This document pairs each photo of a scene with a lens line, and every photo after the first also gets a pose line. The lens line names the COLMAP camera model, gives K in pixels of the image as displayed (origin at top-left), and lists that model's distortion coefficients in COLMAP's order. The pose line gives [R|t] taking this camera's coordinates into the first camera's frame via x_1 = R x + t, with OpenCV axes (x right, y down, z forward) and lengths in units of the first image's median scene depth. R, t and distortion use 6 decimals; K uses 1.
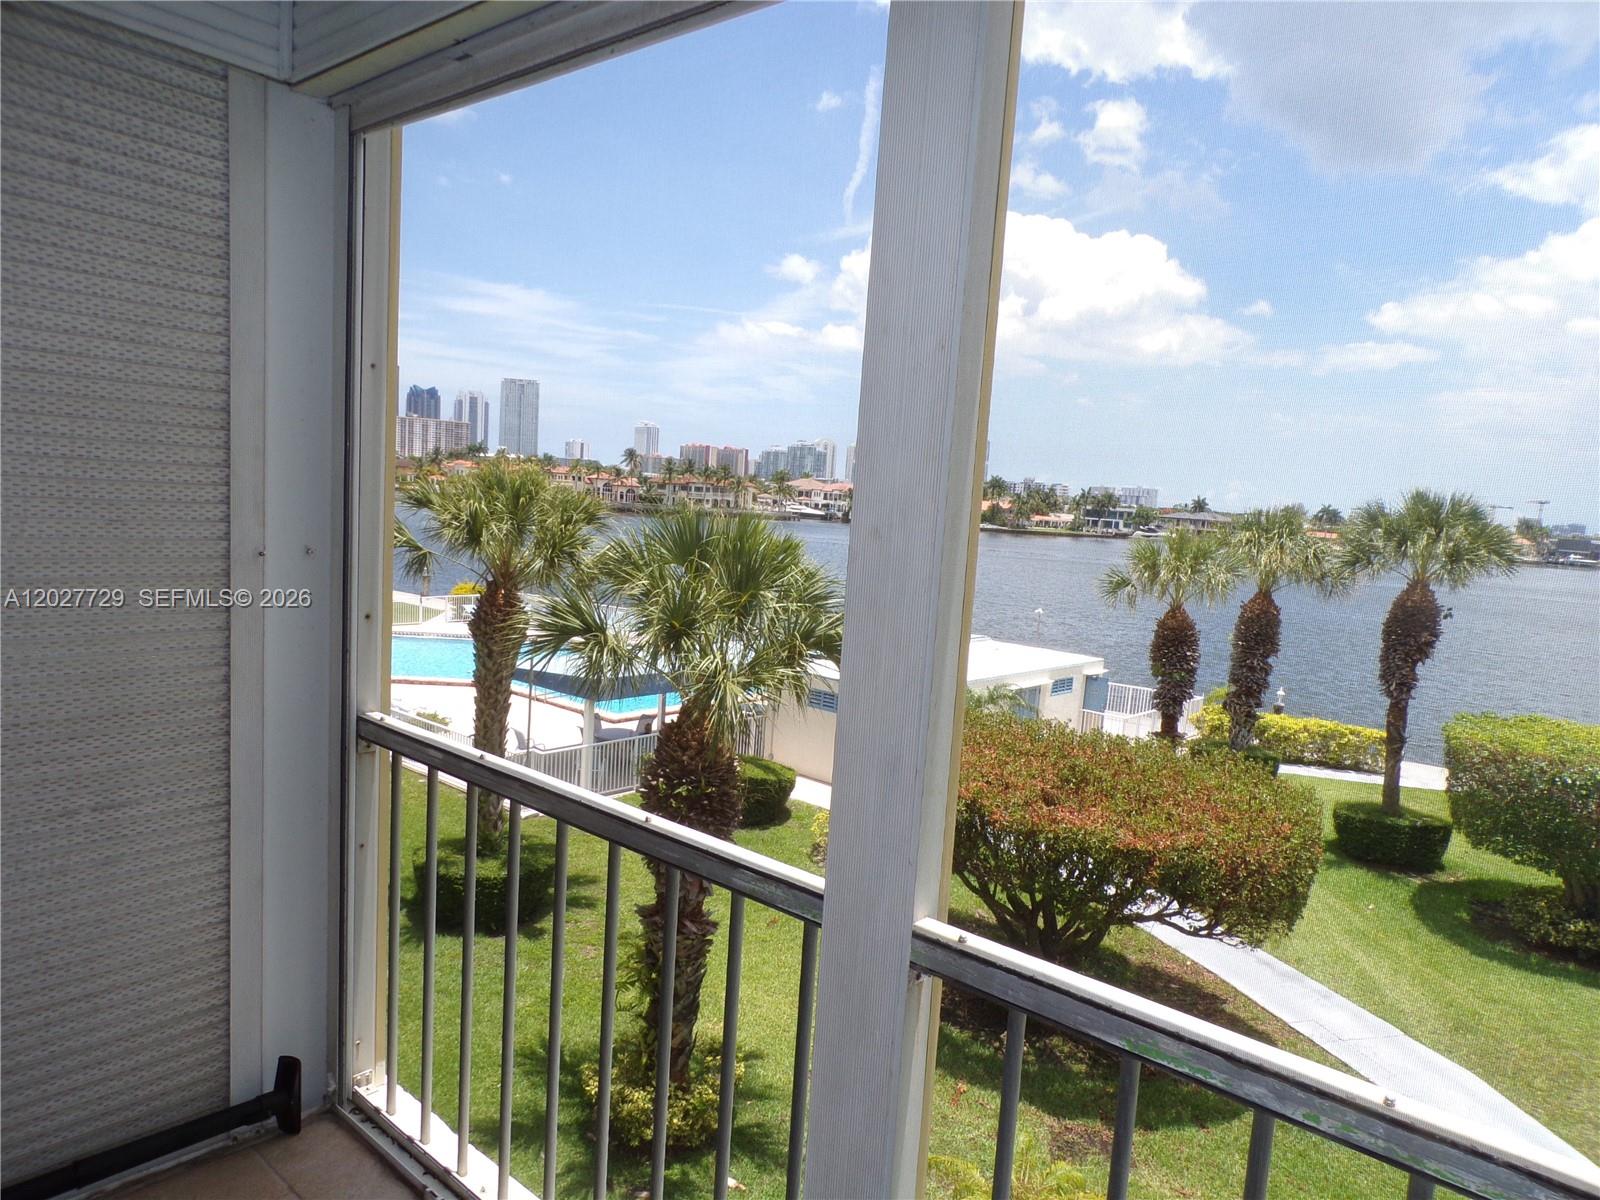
lens RADIAL K [[1076.6, 0, 794.6], [0, 1076.6, 604.6], [0, 0, 1]] dist [-0.009797, 0.012630]
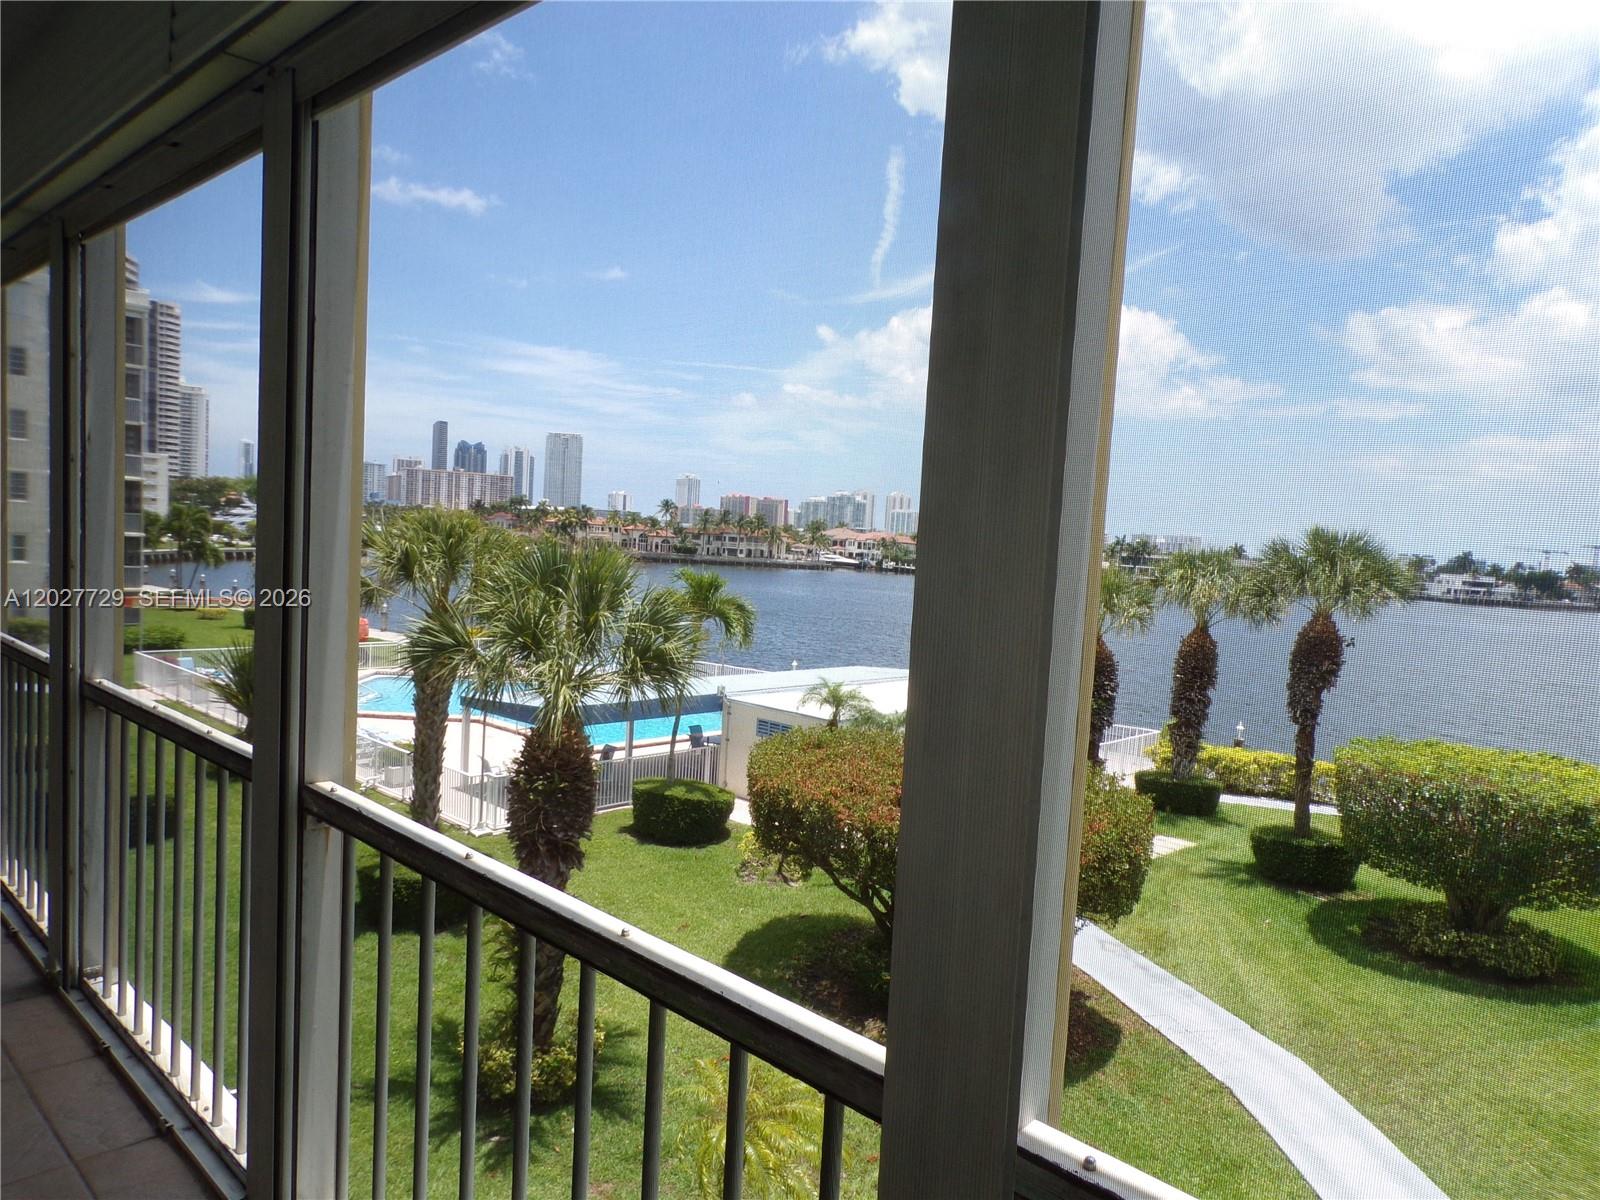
lens RADIAL K [[1076.6, 0, 805.2], [0, 1076.6, 603.0], [0, 0, 1]] dist [-0.009797, 0.012630]
pose [[0.999370, -0.005613, -0.035042, 0.108725], [0.003921, 0.998832, -0.048158, 0.016575], [0.035271, 0.047990, 0.998225, -0.075149]]
